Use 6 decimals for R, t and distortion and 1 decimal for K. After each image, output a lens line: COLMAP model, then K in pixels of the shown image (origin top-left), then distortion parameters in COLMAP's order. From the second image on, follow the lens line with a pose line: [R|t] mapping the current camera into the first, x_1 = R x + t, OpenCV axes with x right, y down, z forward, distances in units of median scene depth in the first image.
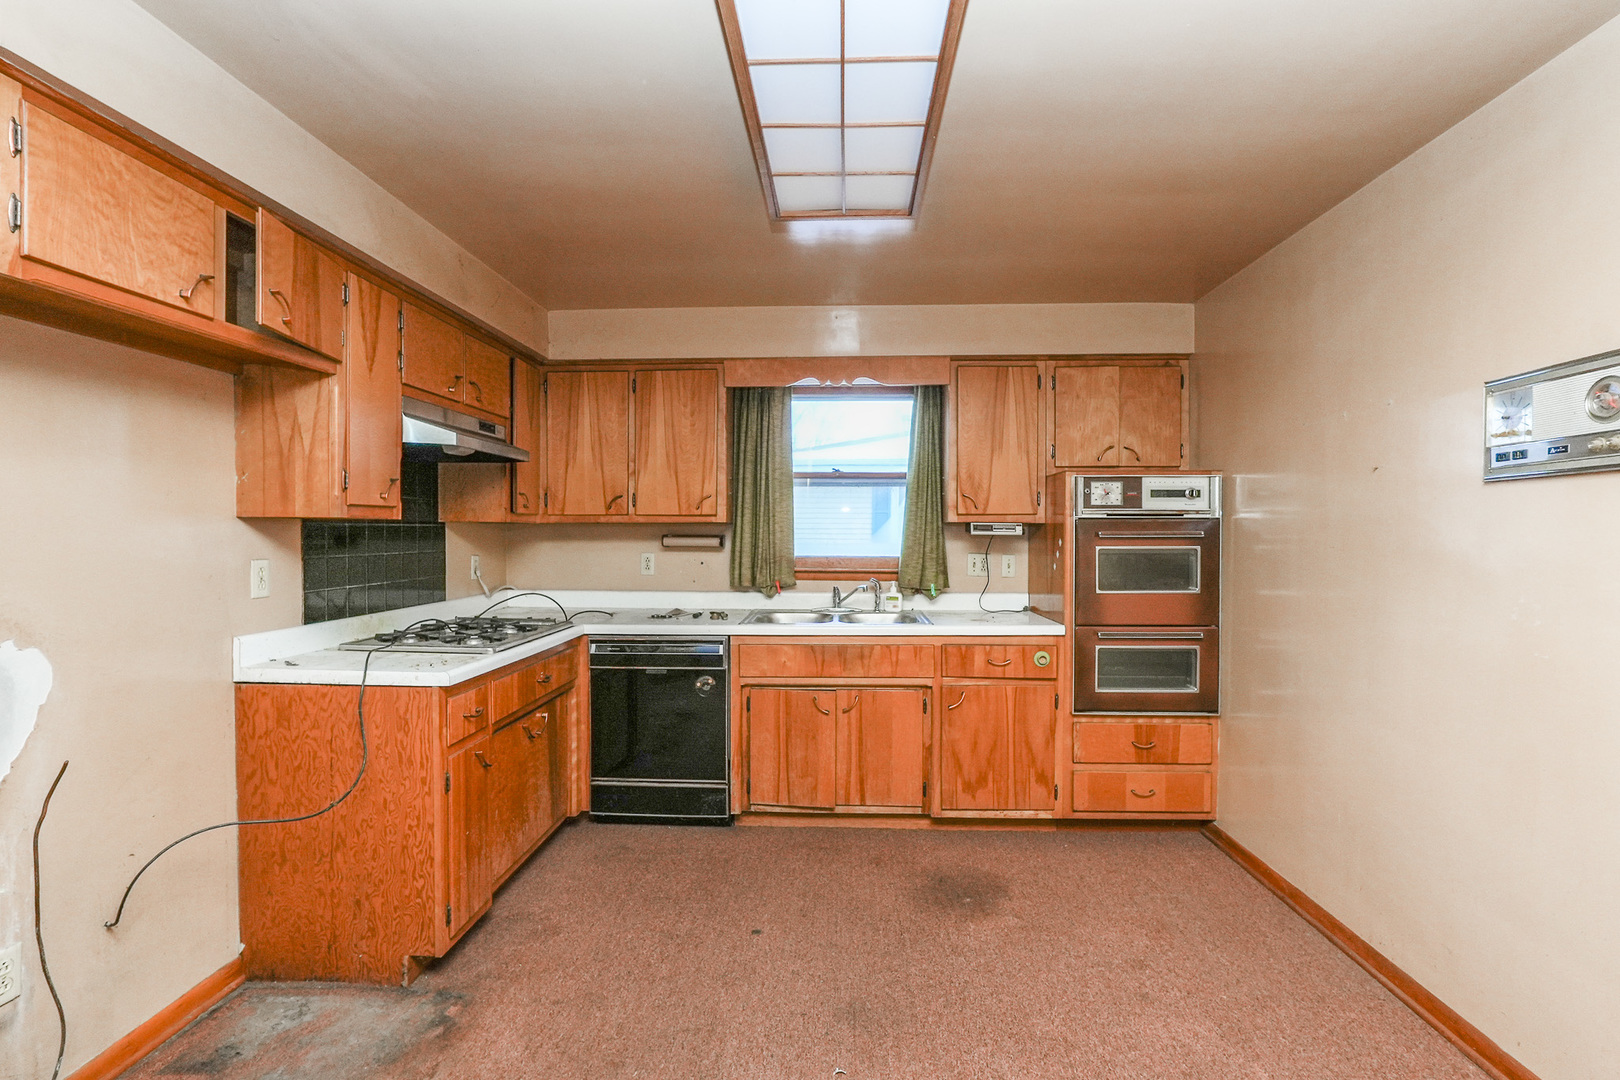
lens RADIAL K [[736.8, 0, 783.1], [0, 736.8, 534.9], [0, 0, 1]] dist [-0.020469, 0.006857]
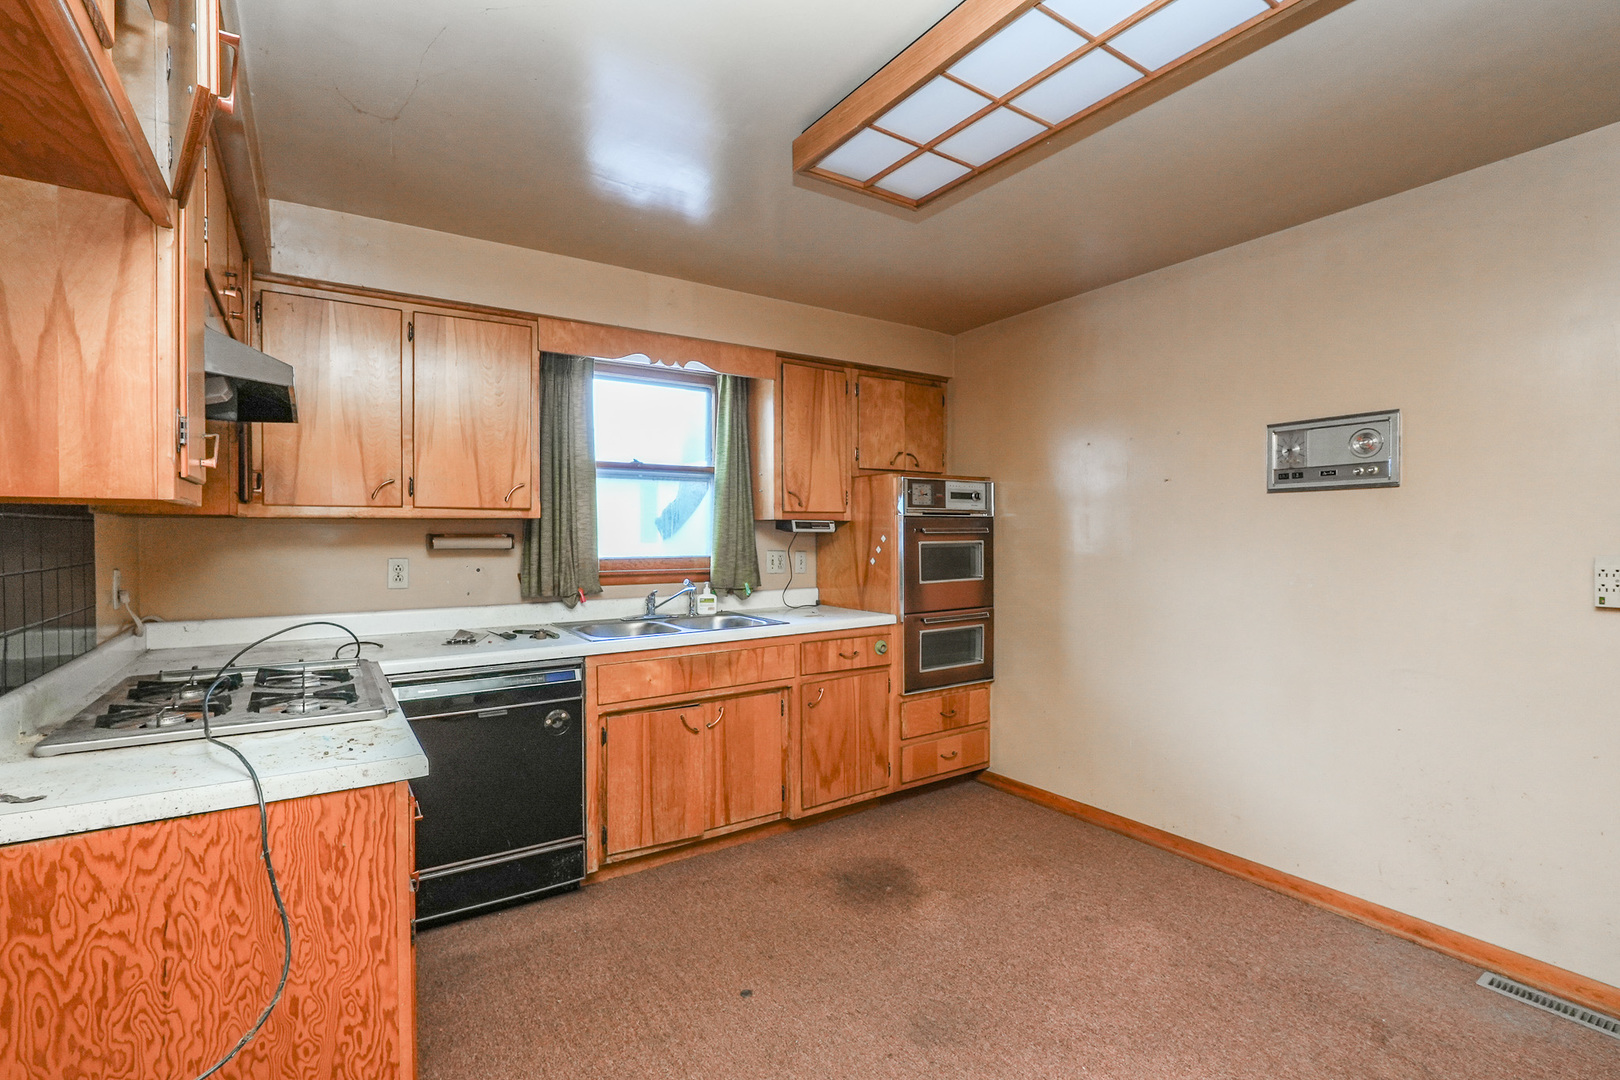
lens RADIAL K [[736.8, 0, 784.0], [0, 736.8, 537.5], [0, 0, 1]] dist [-0.020469, 0.006857]
pose [[0.804521, -0.008133, 0.593869, -0.380590], [0.007009, 0.999967, 0.004200, 0.002898], [-0.593883, 0.000784, 0.804551, 0.213758]]
